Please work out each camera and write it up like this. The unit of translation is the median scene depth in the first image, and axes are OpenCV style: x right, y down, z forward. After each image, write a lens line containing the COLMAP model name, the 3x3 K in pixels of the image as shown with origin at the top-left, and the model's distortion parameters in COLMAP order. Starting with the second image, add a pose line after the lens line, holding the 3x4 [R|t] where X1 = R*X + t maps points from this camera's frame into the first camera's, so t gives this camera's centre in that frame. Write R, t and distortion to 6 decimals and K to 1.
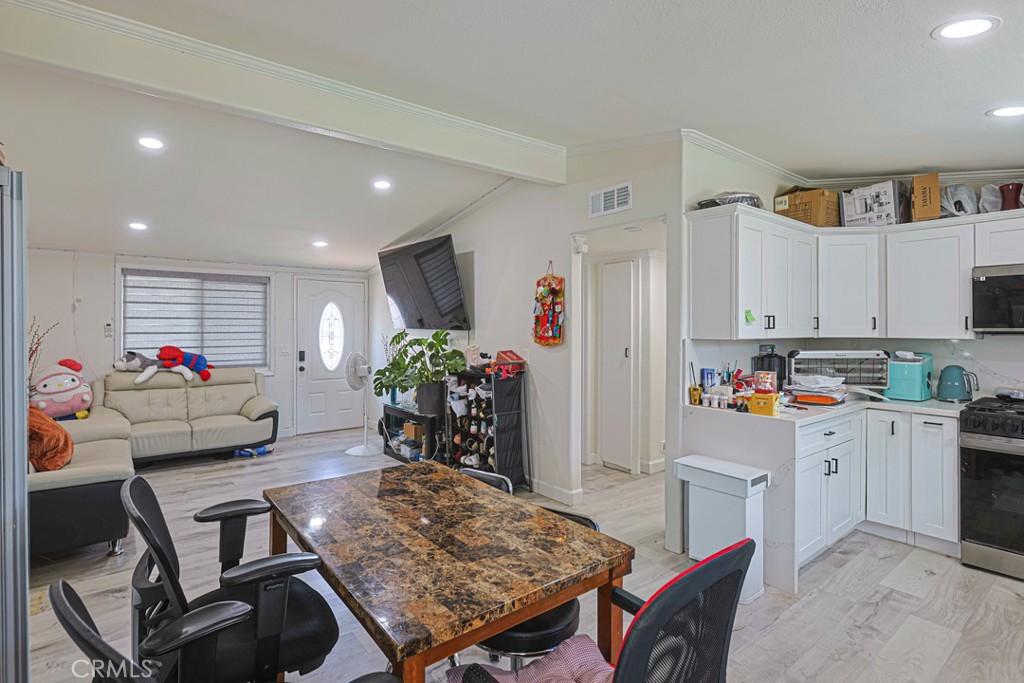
lens RADIAL K [[495.2, 0, 507.7], [0, 495.2, 324.1], [0, 0, 1]] dist [-0.001329, 0.000108]
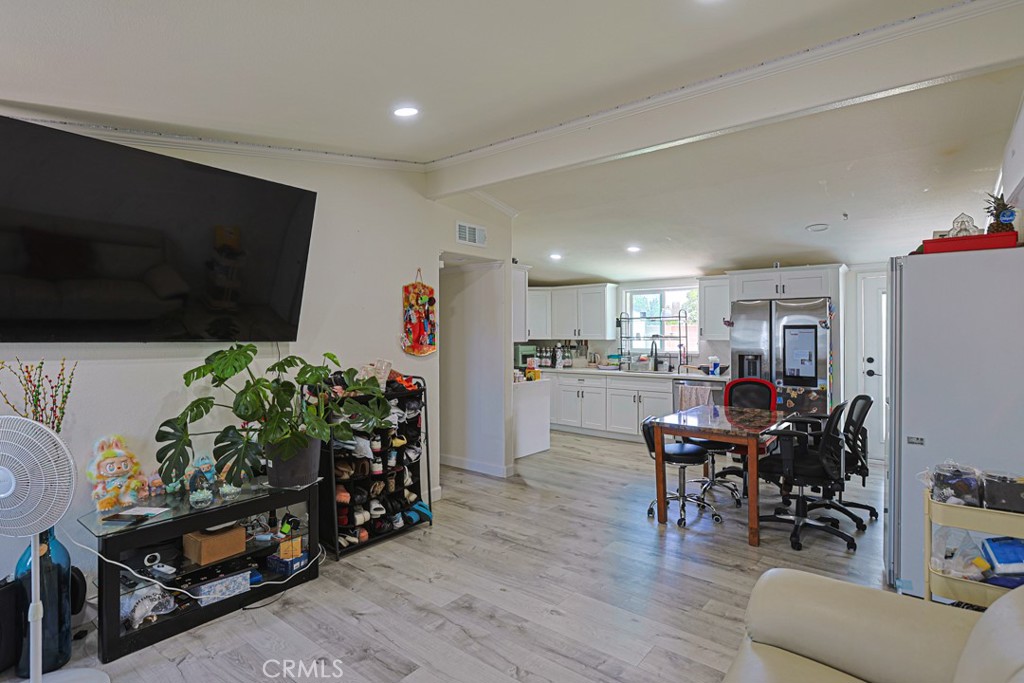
lens RADIAL K [[502.7, 0, 499.5], [0, 502.7, 333.5], [0, 0, 1]] dist [-0.005448, 0.003382]
pose [[-0.199690, -0.000394, 0.979859, -1.056072], [-0.004374, 0.999990, -0.000489, 0.002051], [-0.979849, -0.004384, -0.199690, 1.175214]]
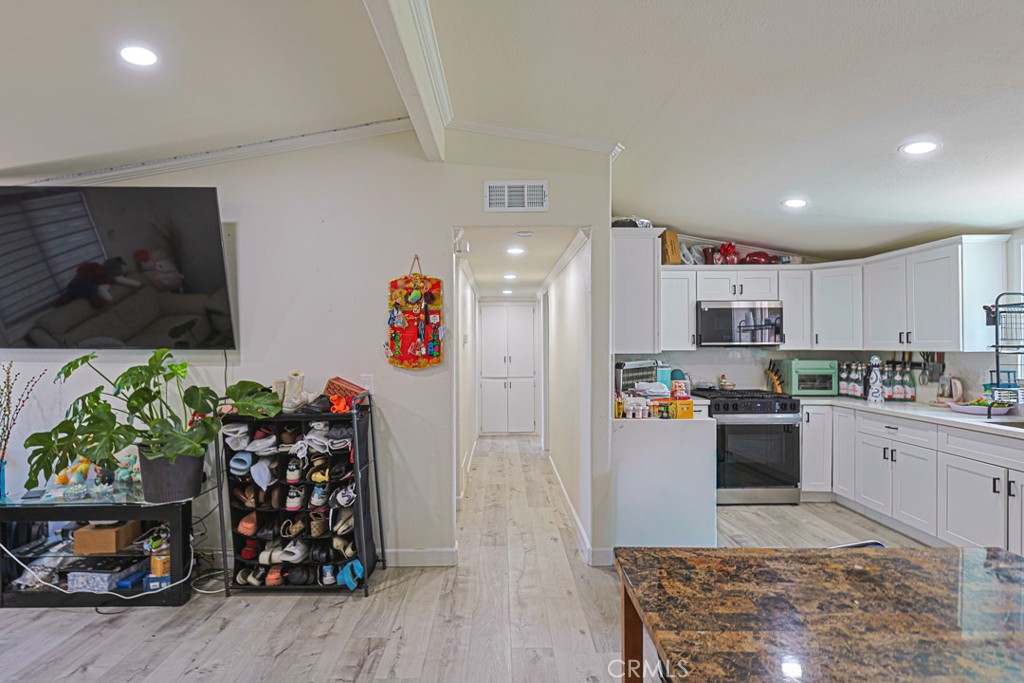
lens RADIAL K [[502.7, 0, 504.0], [0, 502.7, 343.4], [0, 0, 1]] dist [-0.005448, 0.003382]
pose [[0.615321, -0.003348, 0.788270, -0.497659], [0.000222, 0.999992, 0.004074, 0.003696], [-0.788277, -0.002332, 0.615317, 0.469678]]
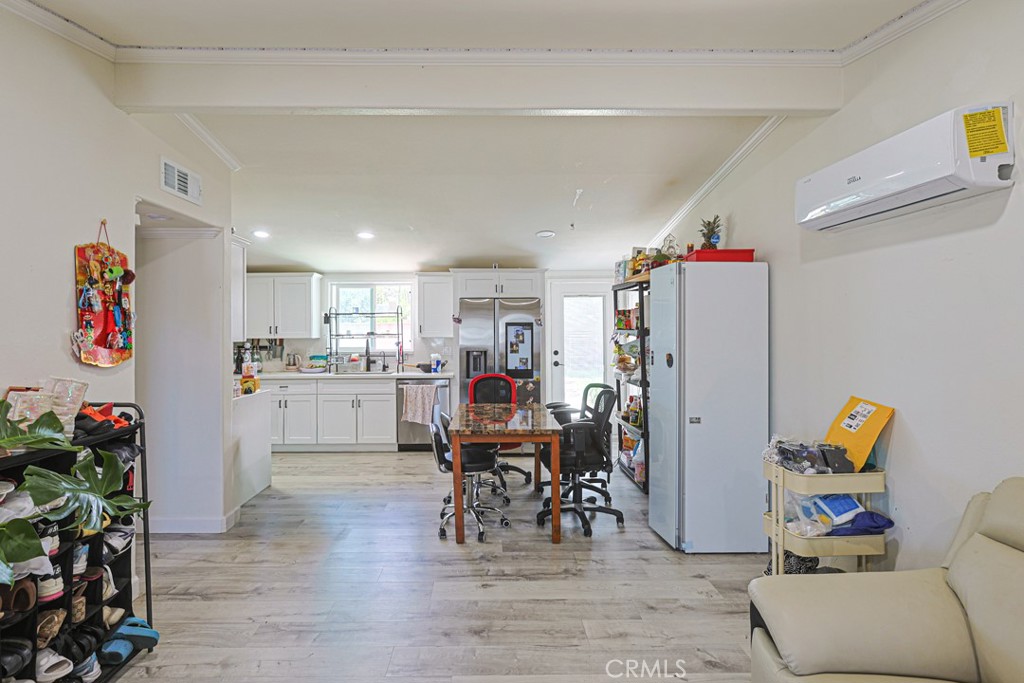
lens RADIAL K [[502.7, 0, 482.0], [0, 502.7, 328.6], [0, 0, 1]] dist [-0.005448, 0.003382]
pose [[-0.776971, 0.005216, 0.629515, -0.721792], [-0.000559, 0.999960, -0.008976, 0.006660], [-0.629536, -0.007327, -0.776937, 1.329160]]
